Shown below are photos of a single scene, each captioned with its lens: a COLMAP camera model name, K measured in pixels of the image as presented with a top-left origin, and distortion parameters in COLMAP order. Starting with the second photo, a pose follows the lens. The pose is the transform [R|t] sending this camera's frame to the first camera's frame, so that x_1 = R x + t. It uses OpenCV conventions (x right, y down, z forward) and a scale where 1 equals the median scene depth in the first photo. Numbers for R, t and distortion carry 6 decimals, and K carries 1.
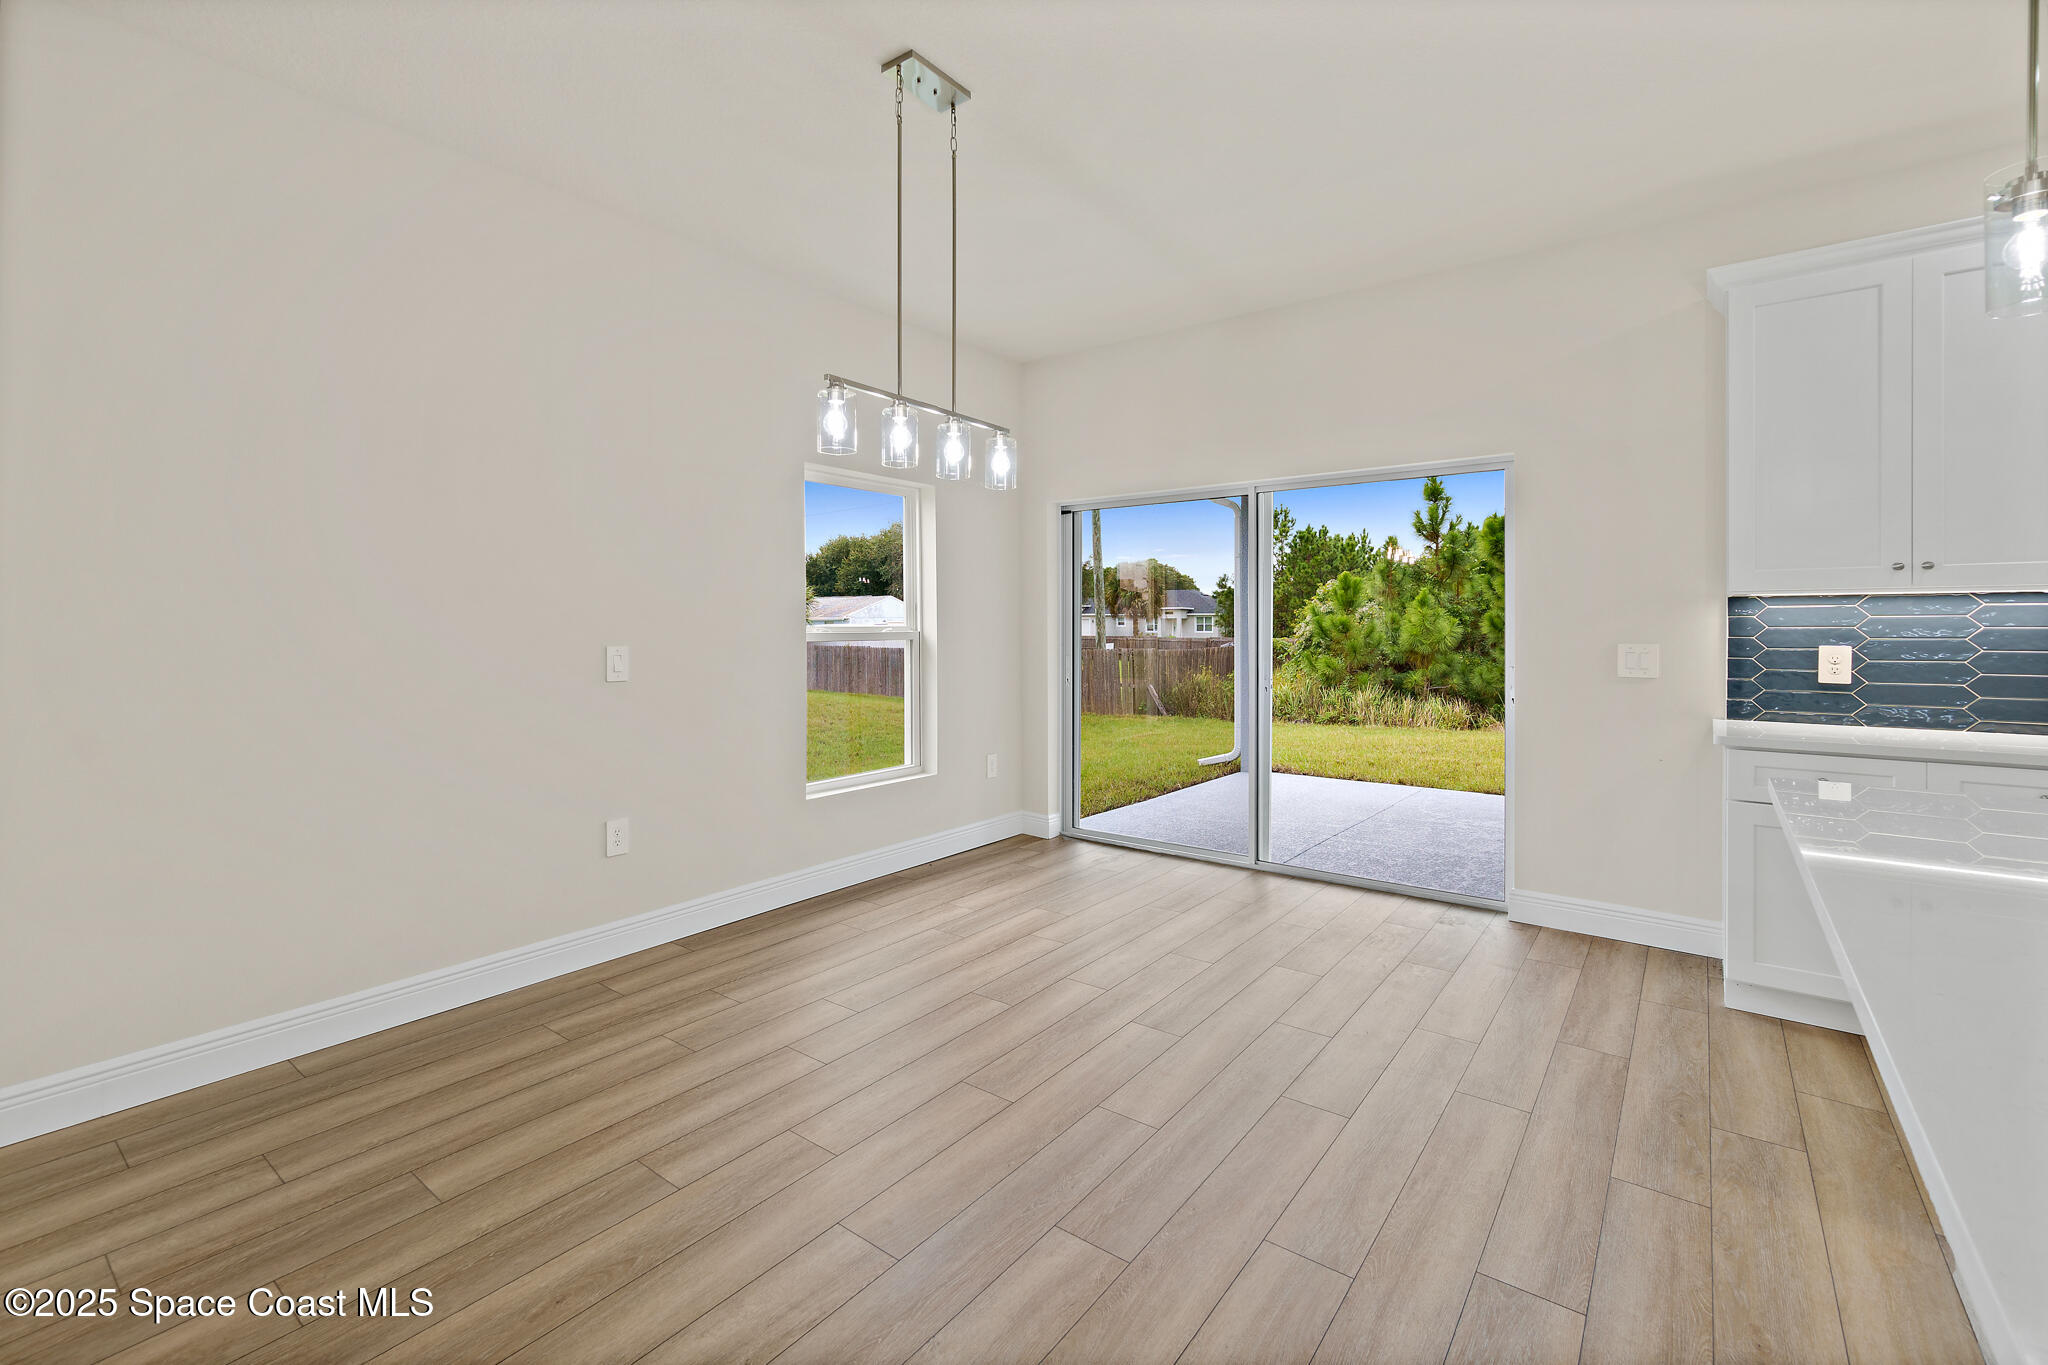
lens RADIAL K [[898.9, 0, 980.5], [0, 898.9, 621.7], [0, 0, 1]] dist [-0.046934, -0.000116]
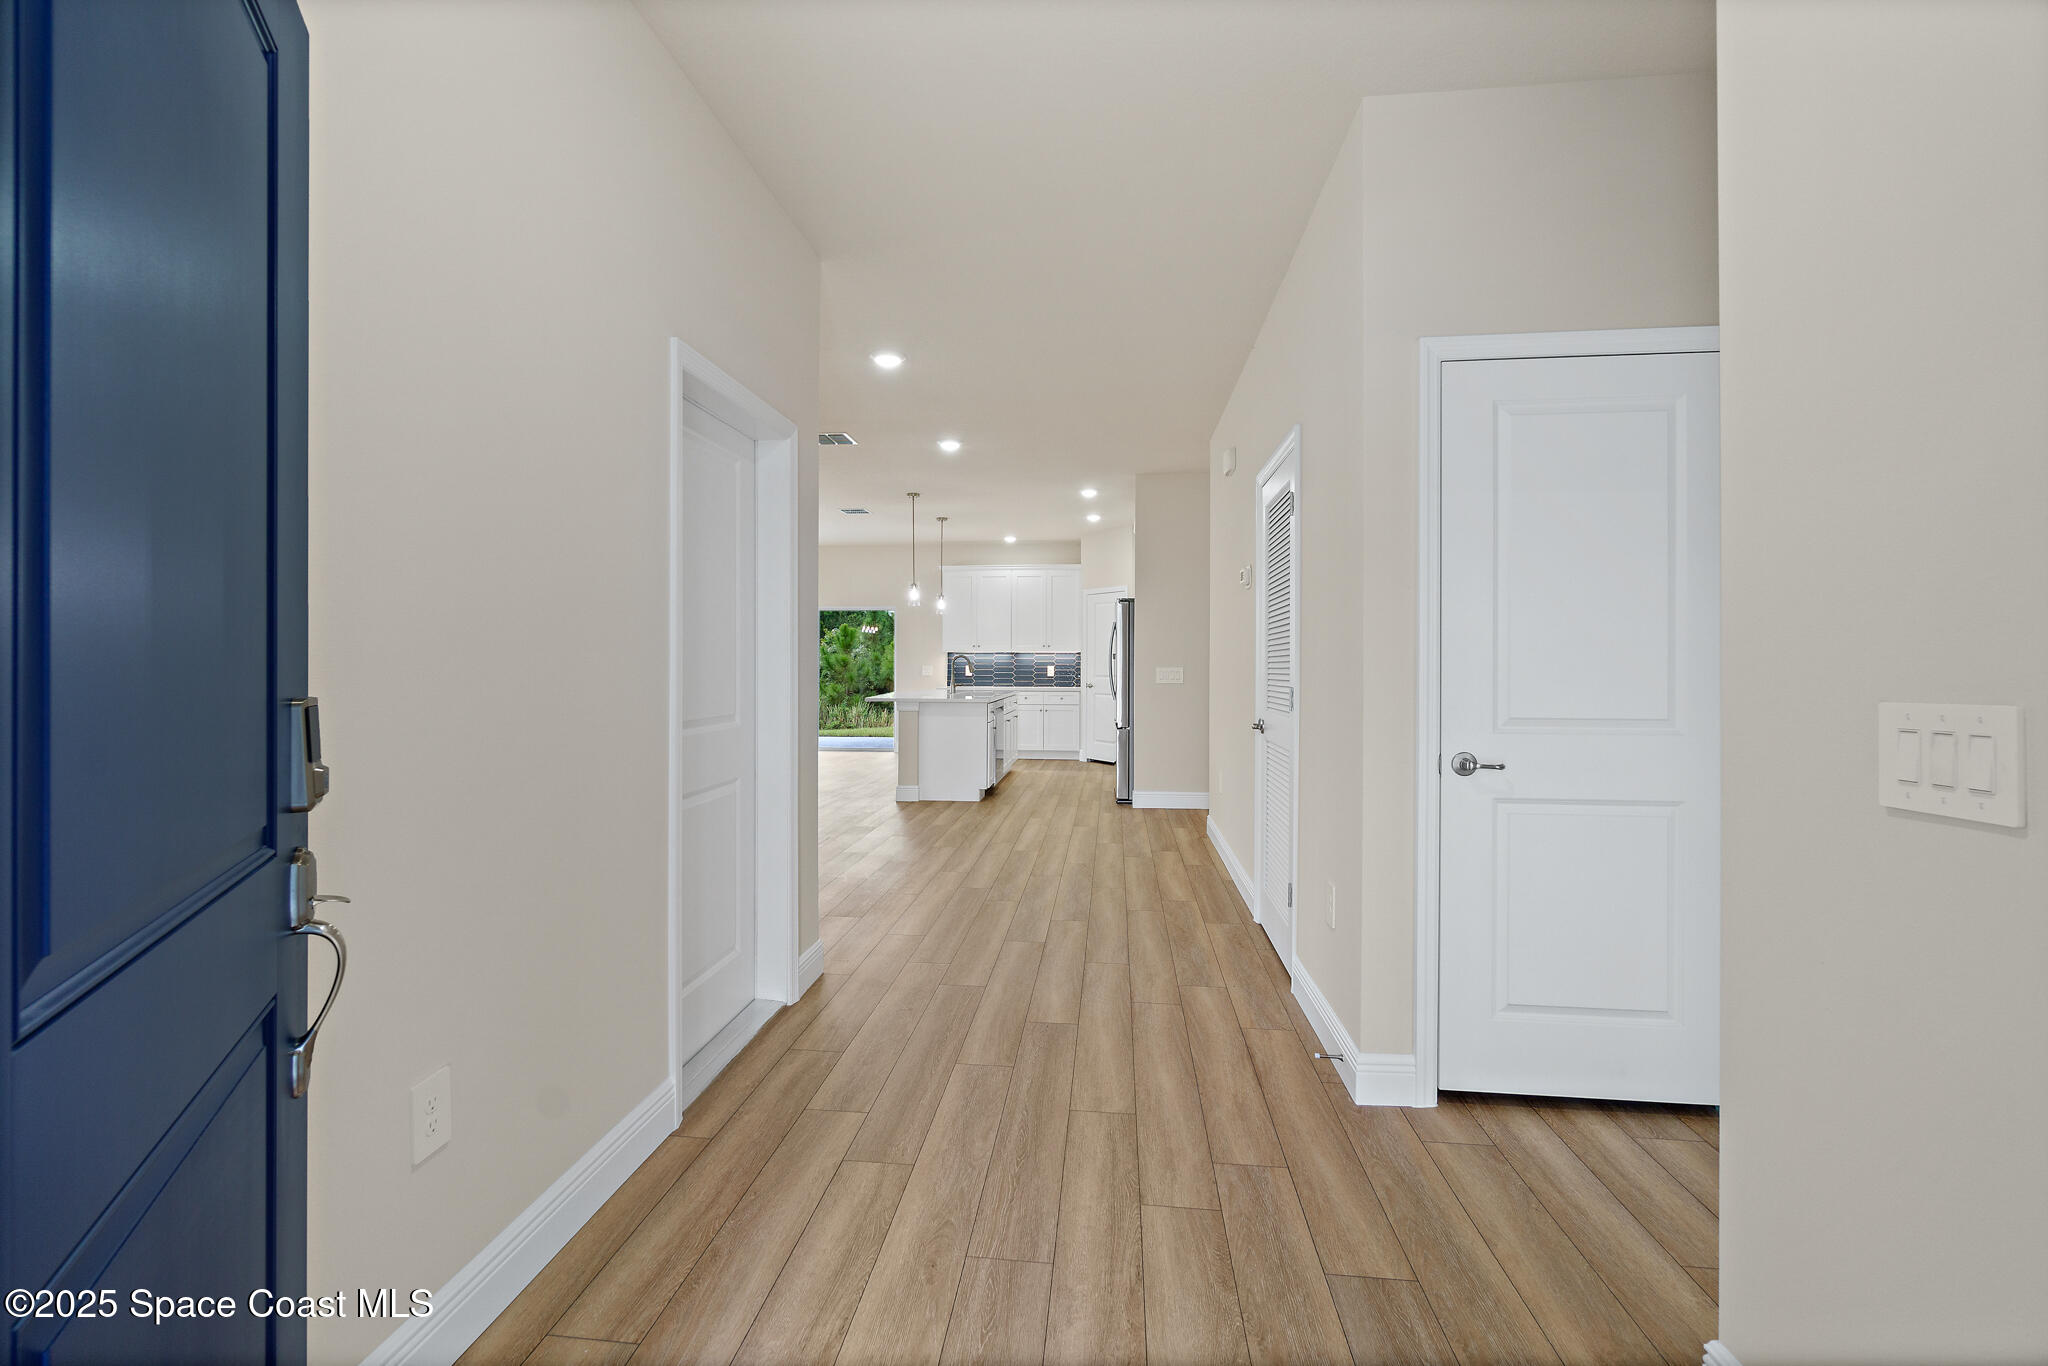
lens RADIAL K [[888.5, 0, 1006.2], [0, 888.5, 667.3], [0, 0, 1]] dist [-0.004620, 0.000069]
pose [[0.842878, 0.000331, 0.538104, -0.226427], [-0.005676, 0.999950, 0.008276, 0.000298], [-0.538074, -0.010030, 0.842838, -0.552521]]
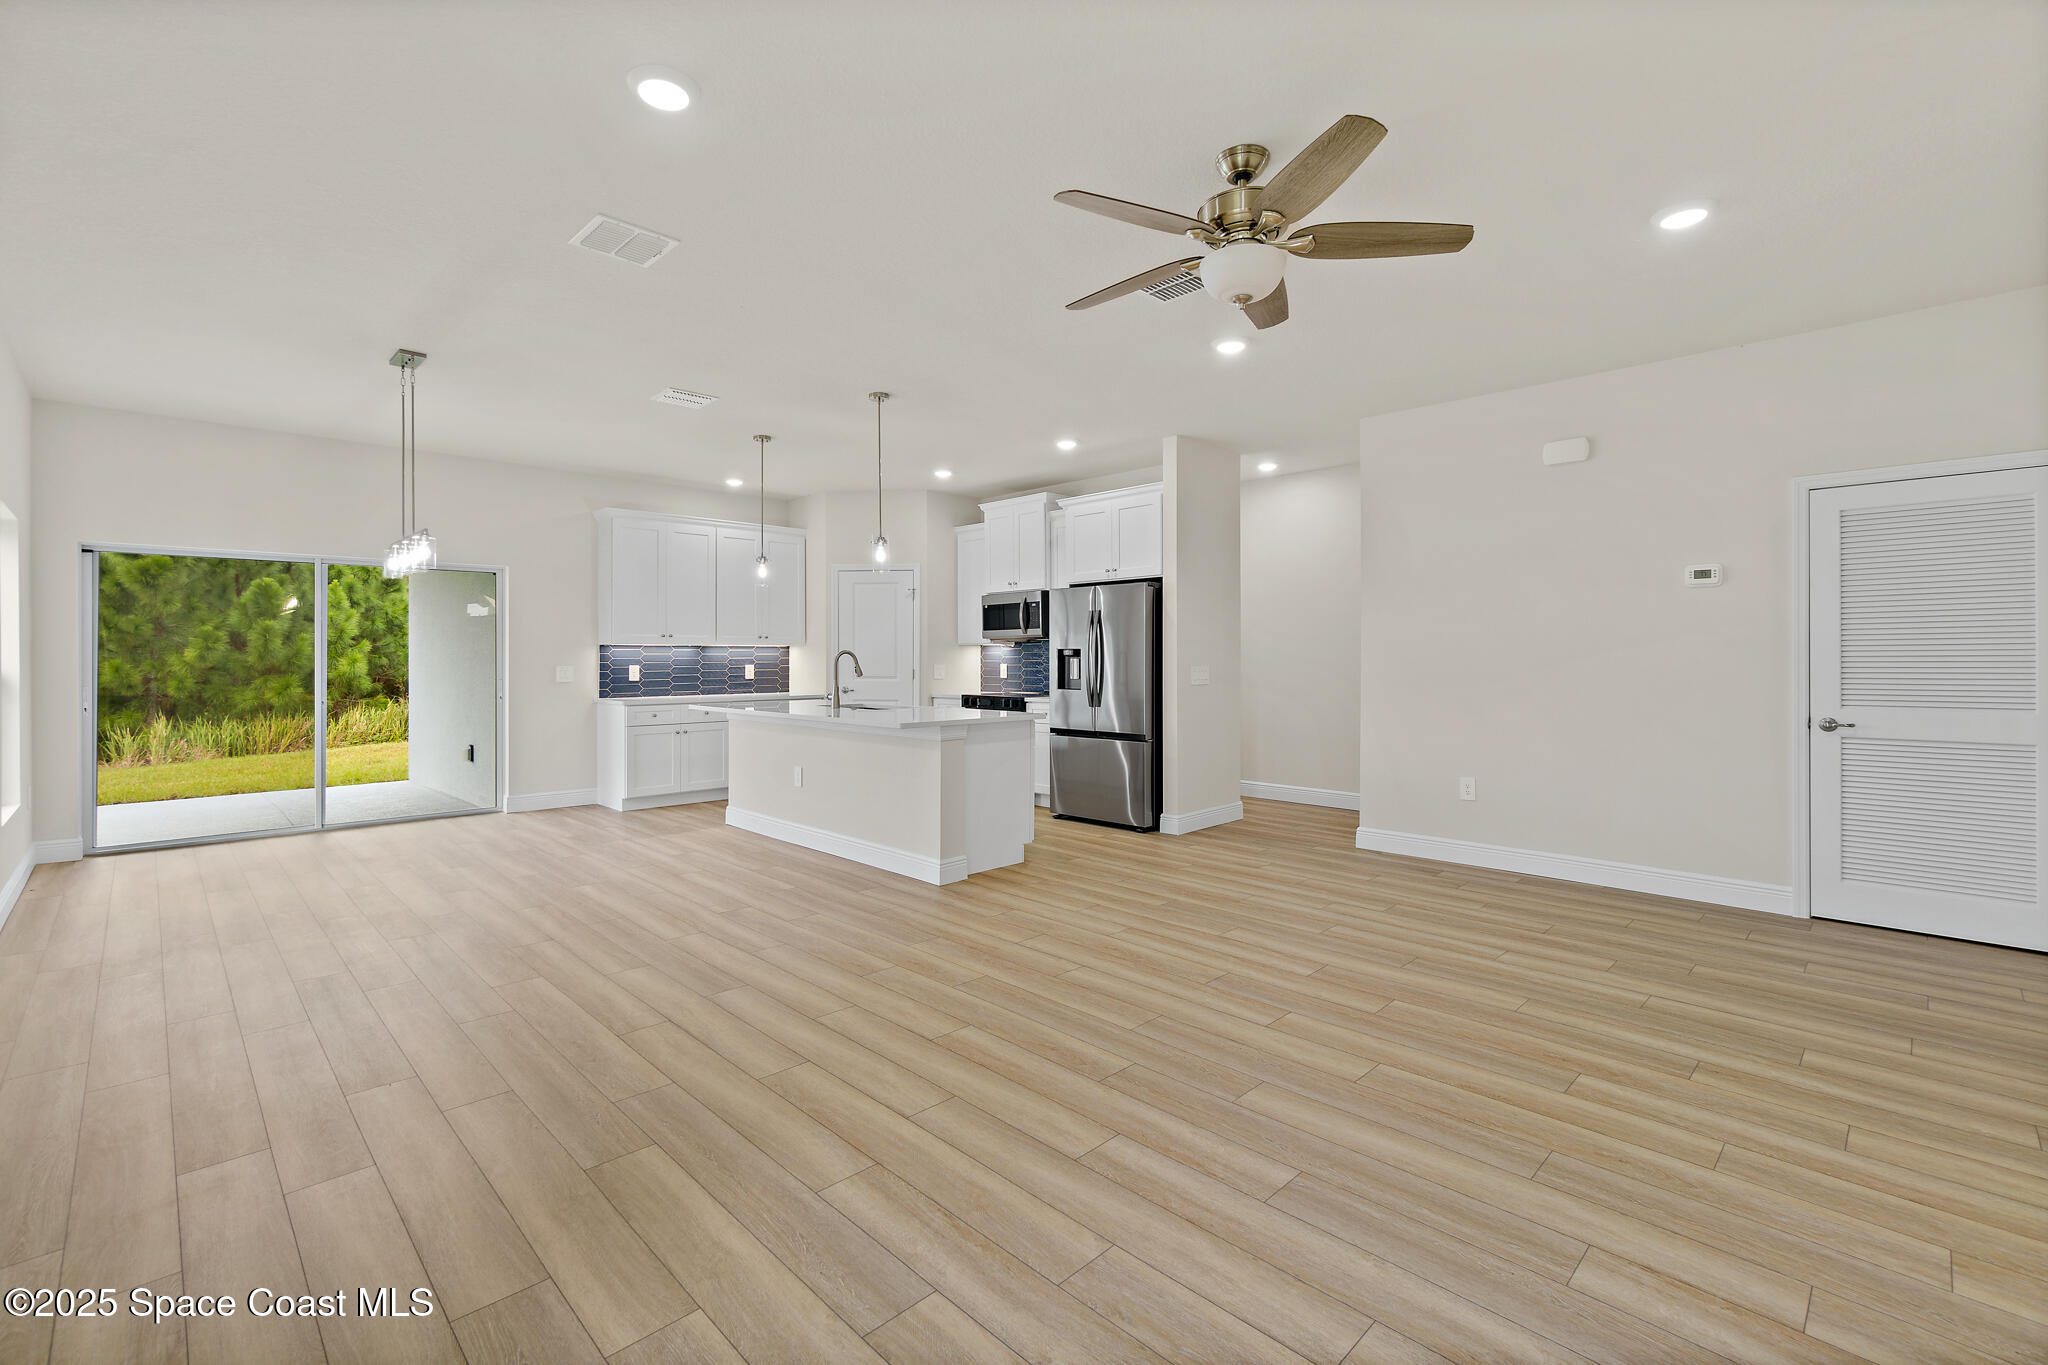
lens RADIAL K [[895.8, 0, 1000.6], [0, 895.8, 657.8], [0, 0, 1]] dist [-0.003086, -0.000150]
pose [[0.118471, -0.001948, 0.992956, -0.336193], [-0.002782, 0.999993, 0.002294, -0.000714], [-0.992954, -0.003034, 0.118465, -0.082229]]
